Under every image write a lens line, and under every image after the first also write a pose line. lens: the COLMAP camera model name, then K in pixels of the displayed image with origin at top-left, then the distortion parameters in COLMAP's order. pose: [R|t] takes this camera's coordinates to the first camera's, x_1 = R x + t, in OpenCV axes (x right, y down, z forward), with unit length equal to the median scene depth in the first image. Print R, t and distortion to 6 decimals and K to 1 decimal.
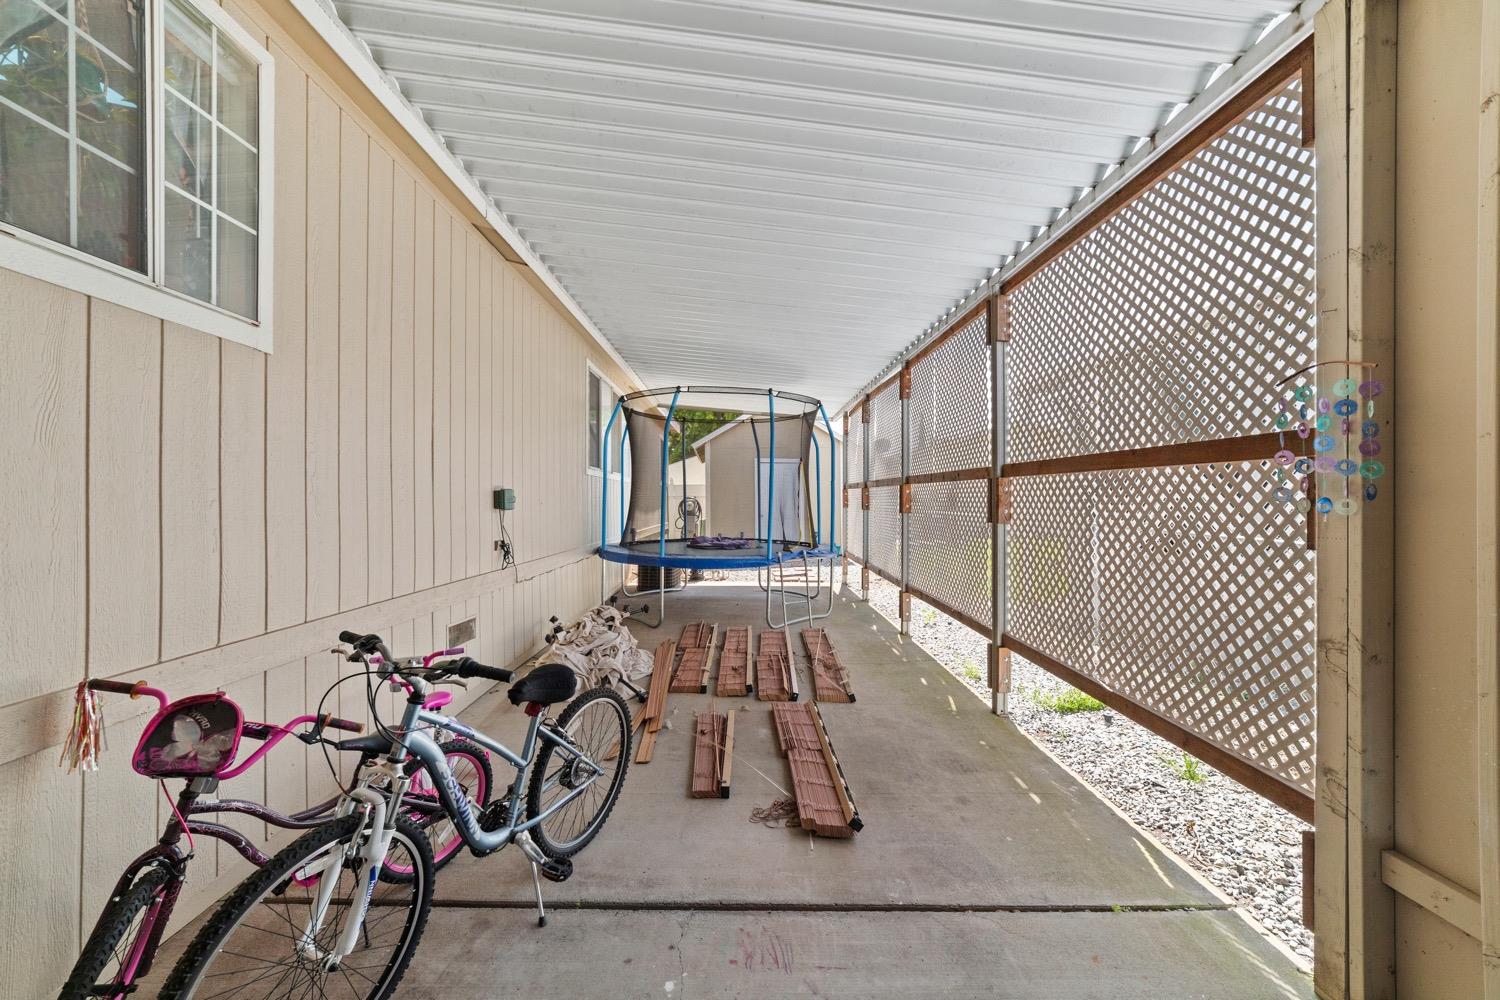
lens RADIAL K [[576.4, 0, 746.9], [0, 576.4, 498.8], [0, 0, 1]] dist [-0.019381, 0.006674]
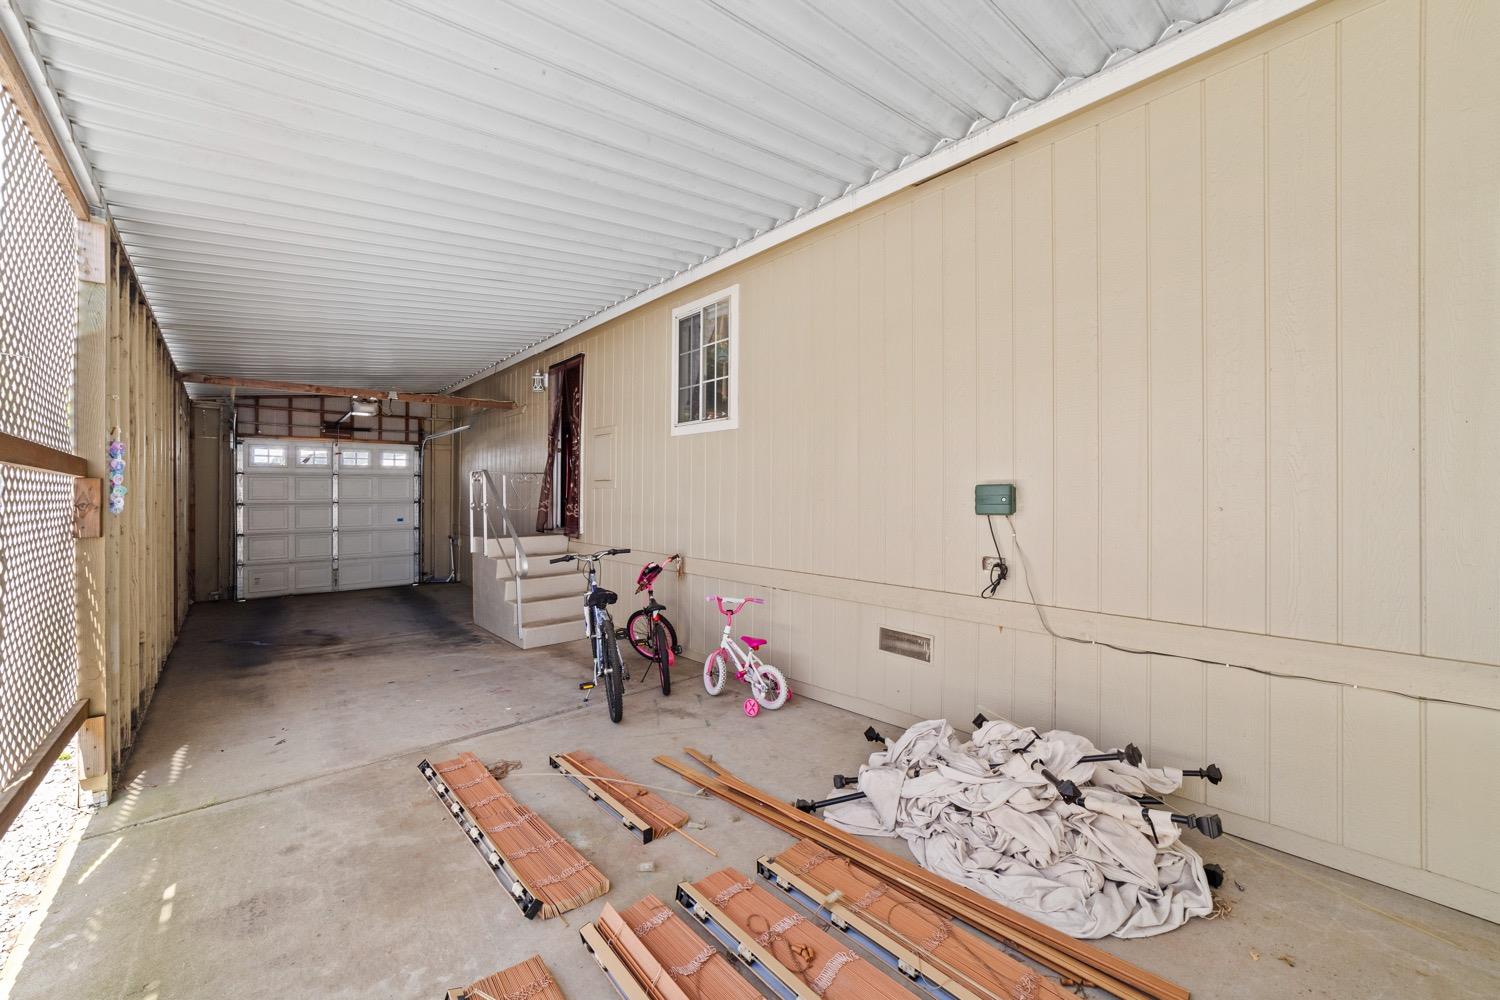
lens RADIAL K [[576.4, 0, 743.4], [0, 576.4, 498.0], [0, 0, 1]] dist [-0.019381, 0.006674]
pose [[-0.755052, 0.009575, -0.655595, 0.477243], [0.008555, 0.999952, 0.004751, -0.012045], [0.655610, -0.002021, -0.755097, 2.408600]]
